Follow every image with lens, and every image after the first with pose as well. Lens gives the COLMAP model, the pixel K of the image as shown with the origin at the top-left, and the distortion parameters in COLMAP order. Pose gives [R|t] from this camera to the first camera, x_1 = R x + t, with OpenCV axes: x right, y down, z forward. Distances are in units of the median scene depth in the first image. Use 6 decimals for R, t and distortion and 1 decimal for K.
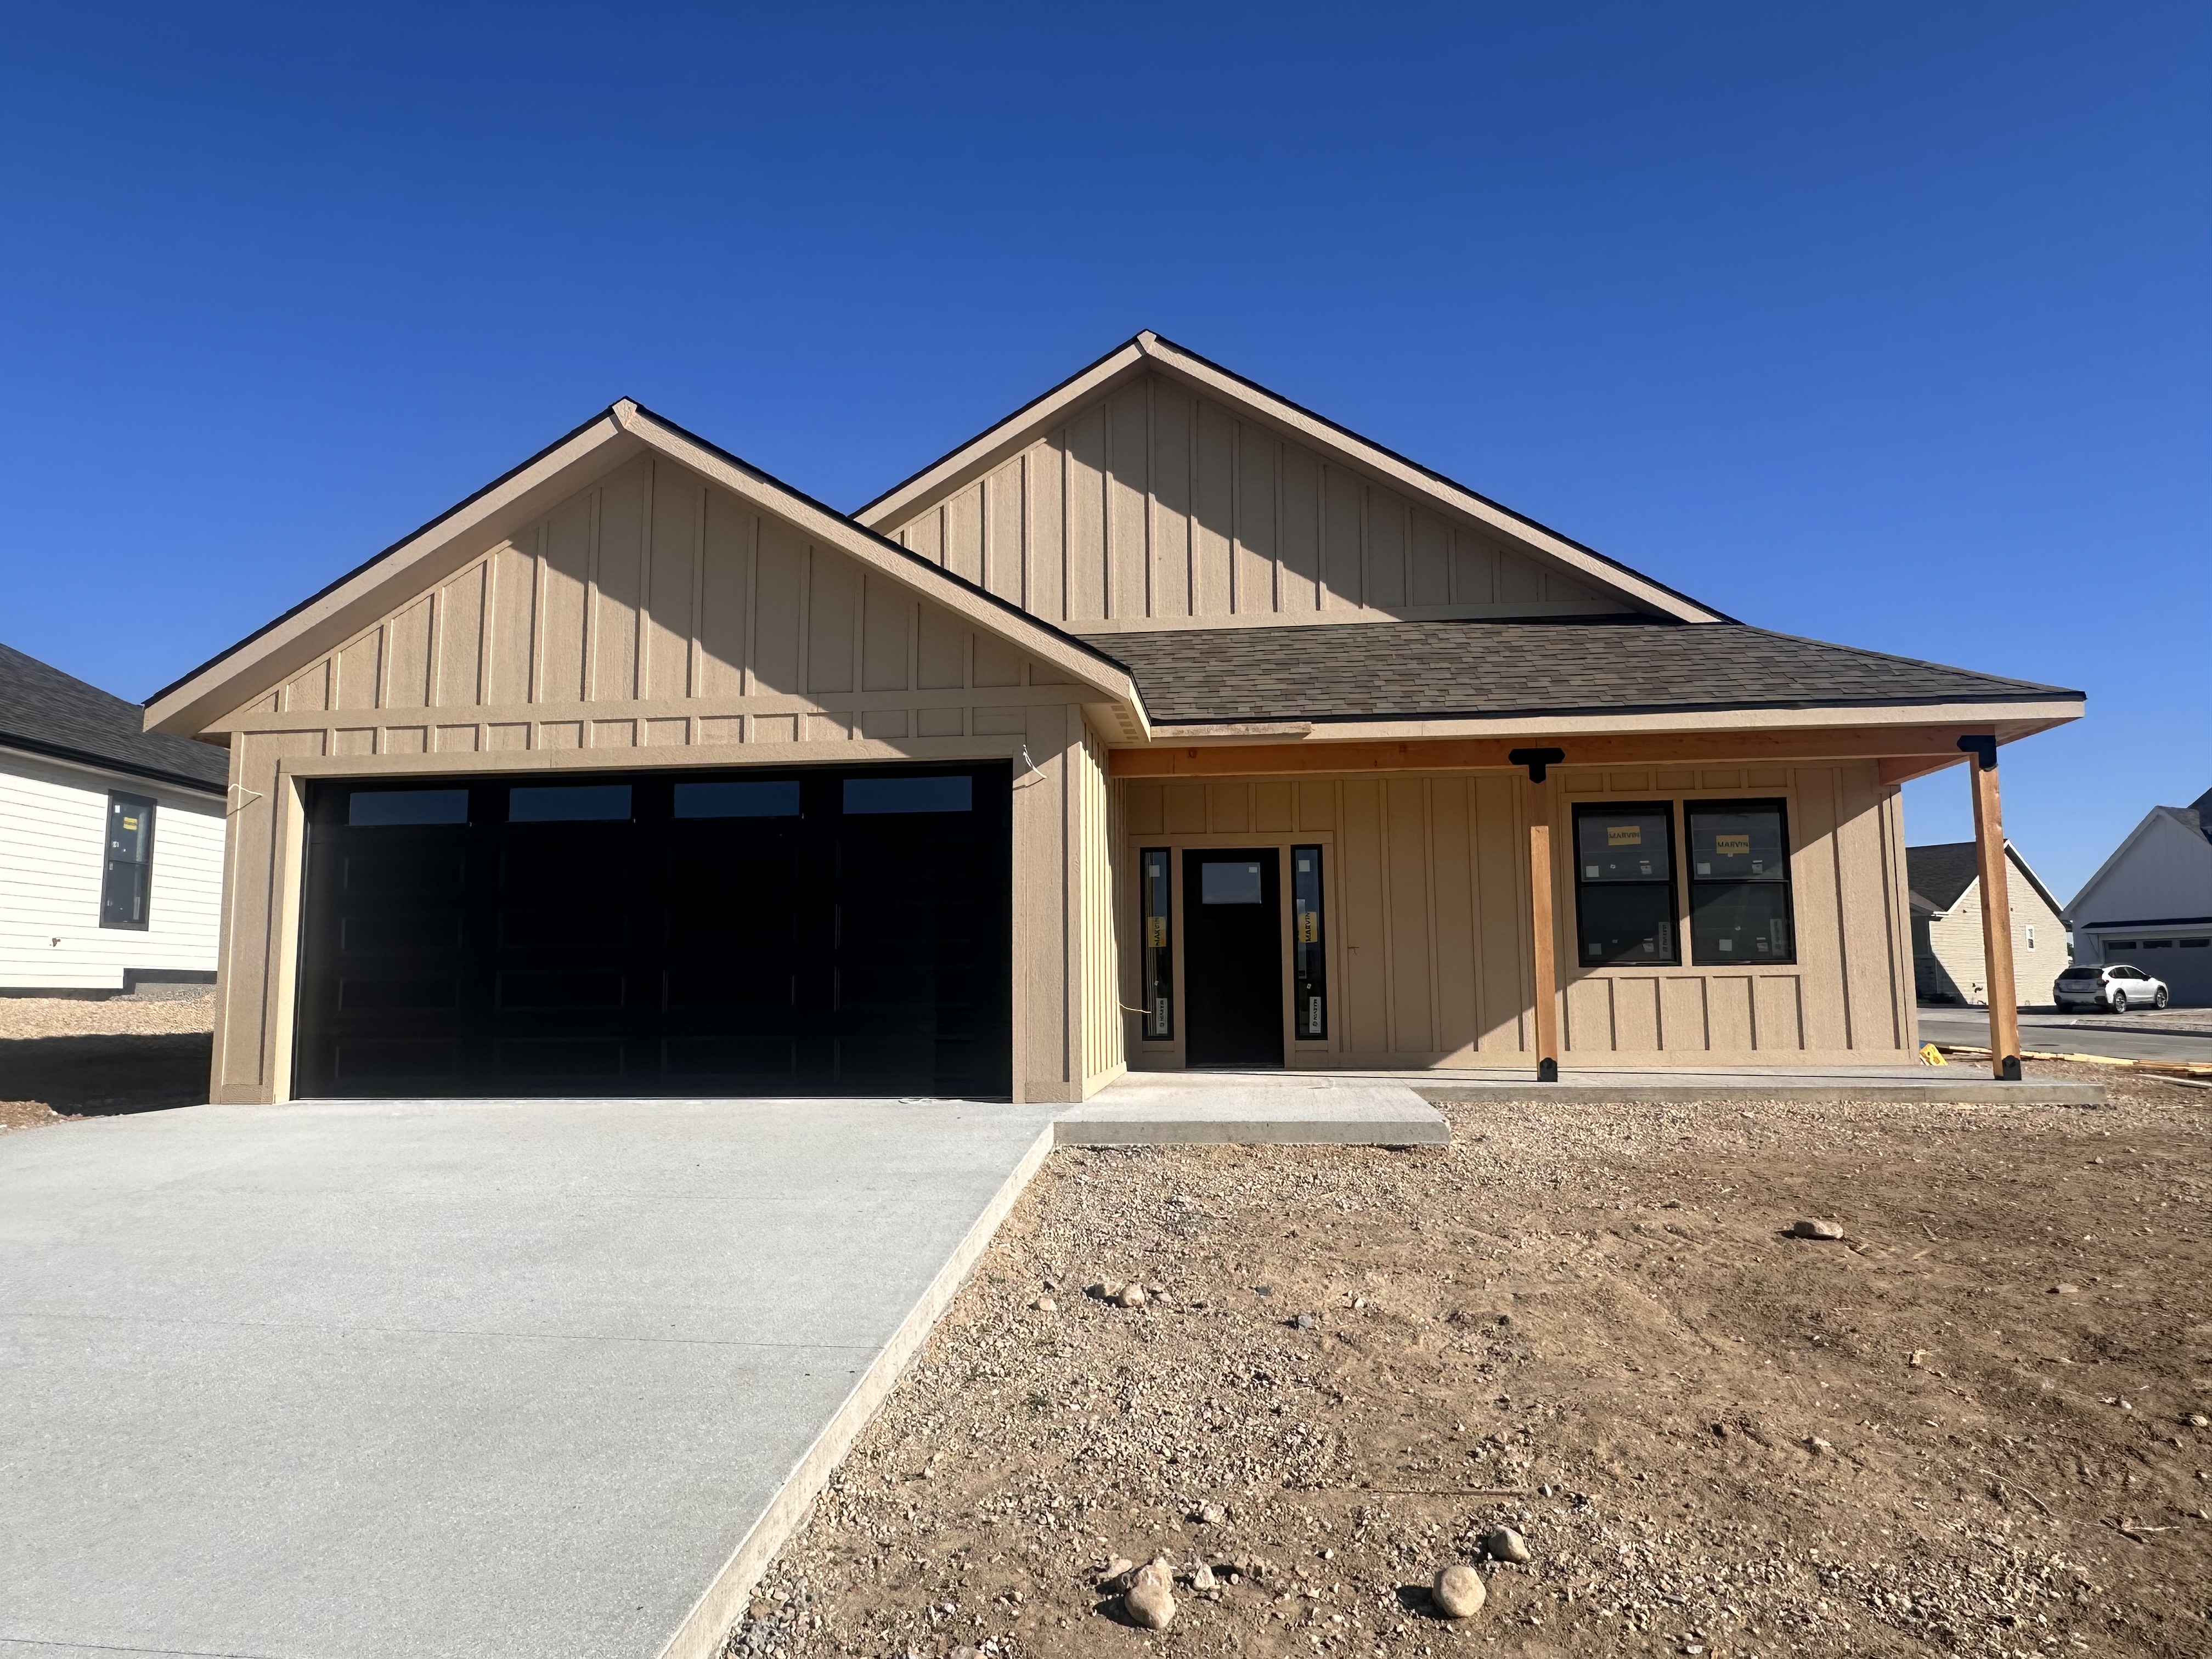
lens RADIAL K [[1440.3, 0, 1106.0], [0, 1440.3, 829.5], [0, 0, 1]] dist [-0.002277, -0.000785]
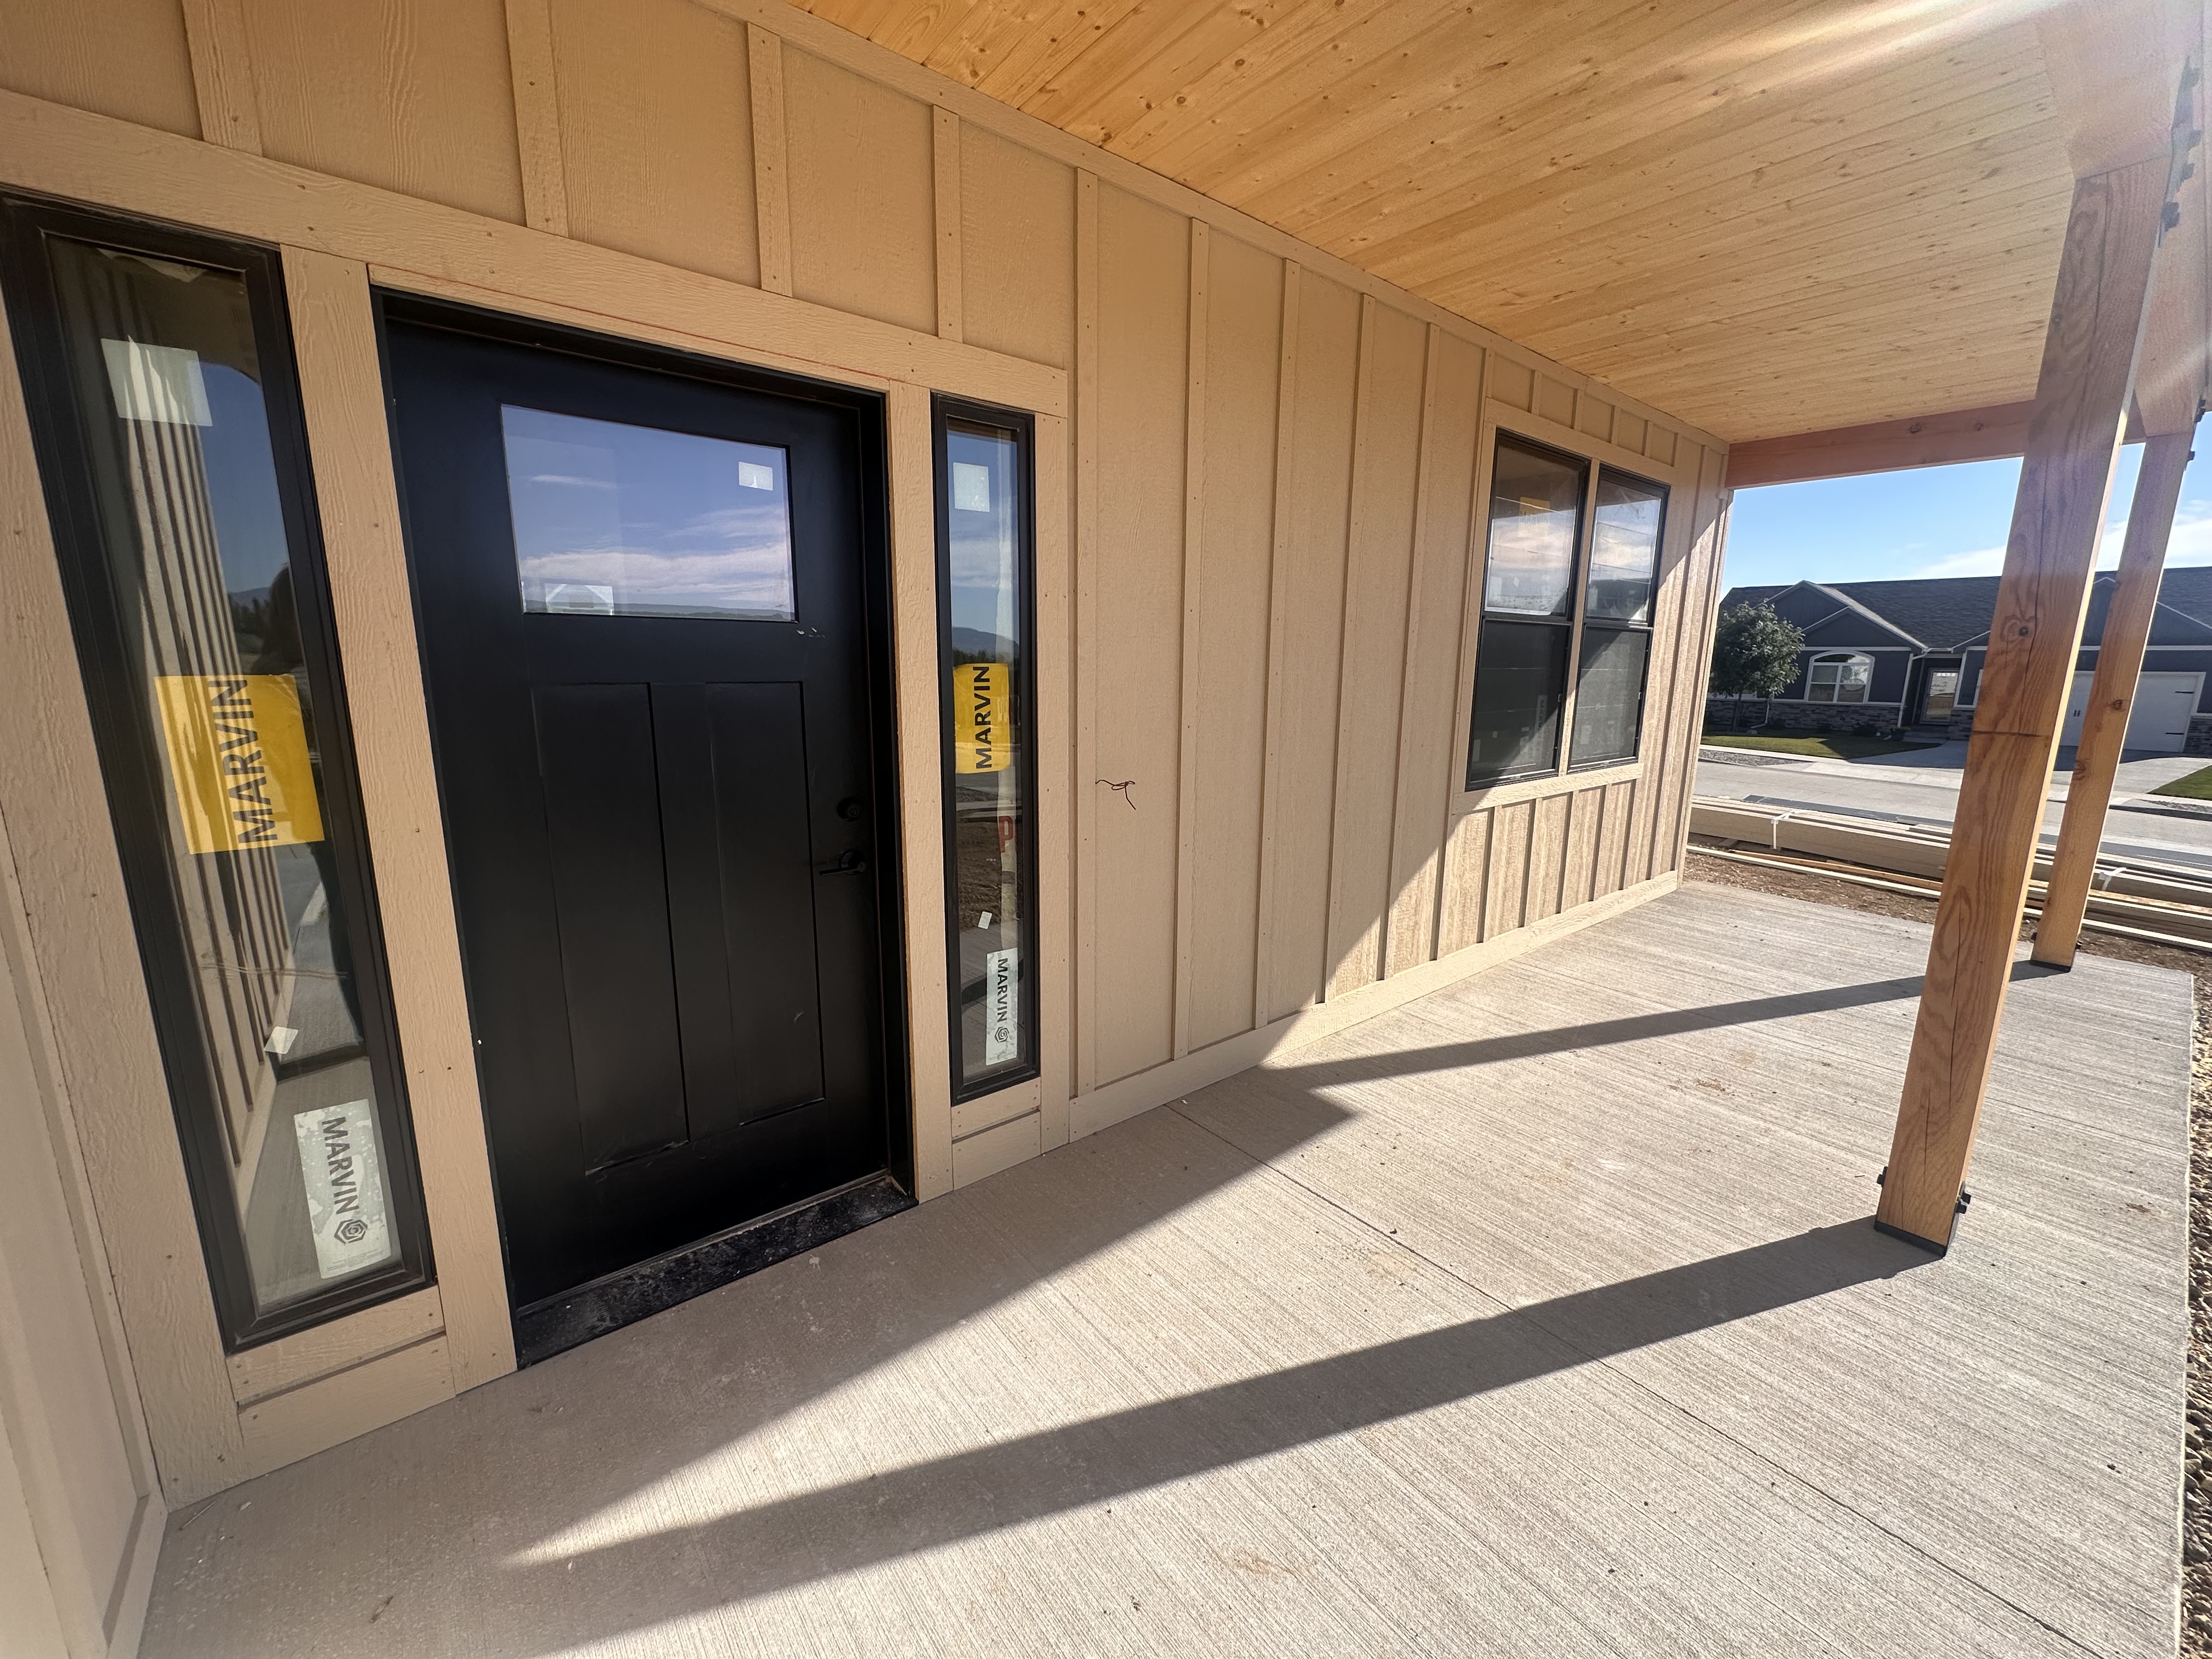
lens RADIAL K [[879.8, 0, 1106.0], [0, 879.8, 829.5], [0, 0, 1]] dist [-0.005395, -0.000038]
pose [[0.703785, -0.119223, 0.700338, 0.036136], [-0.099421, 0.959587, 0.263266, 0.042614], [-0.703422, -0.254911, 0.663489, 0.898517]]
